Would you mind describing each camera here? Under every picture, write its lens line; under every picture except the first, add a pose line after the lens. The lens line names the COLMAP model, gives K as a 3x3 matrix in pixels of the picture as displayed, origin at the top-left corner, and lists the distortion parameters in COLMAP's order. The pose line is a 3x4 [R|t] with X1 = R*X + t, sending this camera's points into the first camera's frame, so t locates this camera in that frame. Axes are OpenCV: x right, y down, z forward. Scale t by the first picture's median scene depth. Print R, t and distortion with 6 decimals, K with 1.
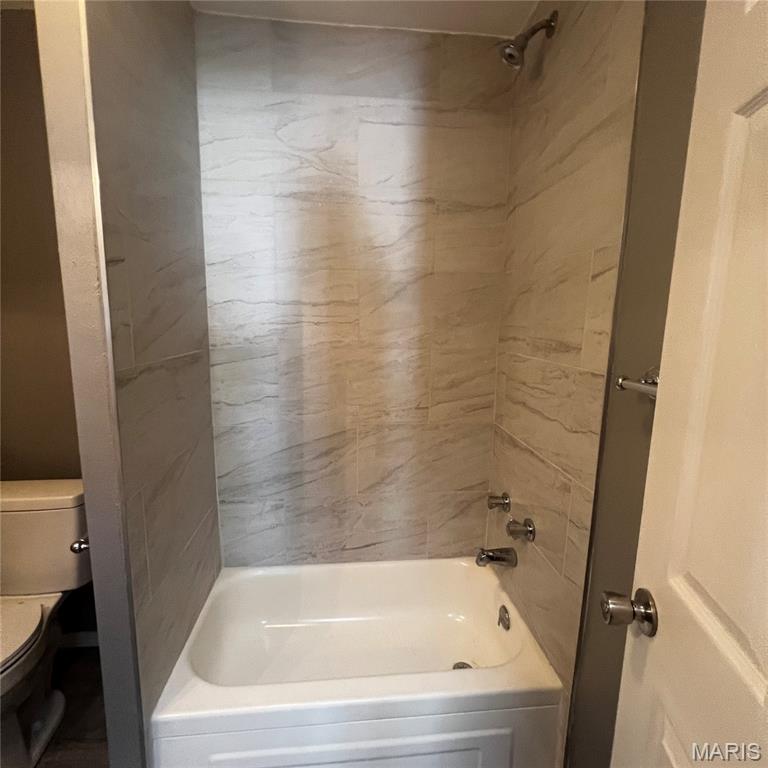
lens RADIAL K [[409.8, 0, 382.4], [0, 409.8, 385.4], [0, 0, 1]] dist [0.002468, -0.000064]
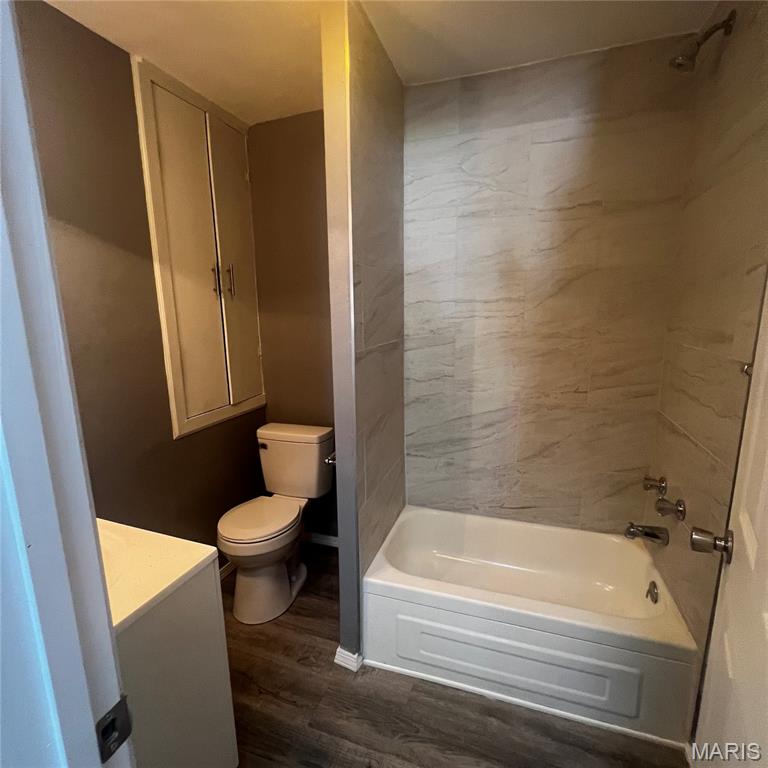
lens RADIAL K [[409.8, 0, 382.4], [0, 409.8, 385.4], [0, 0, 1]] dist [0.002468, -0.000064]
pose [[0.910658, 0.049092, -0.410234, 0.068493], [-0.037371, 0.998633, 0.036547, 0.018750], [0.411468, -0.017951, 0.911248, -0.251648]]
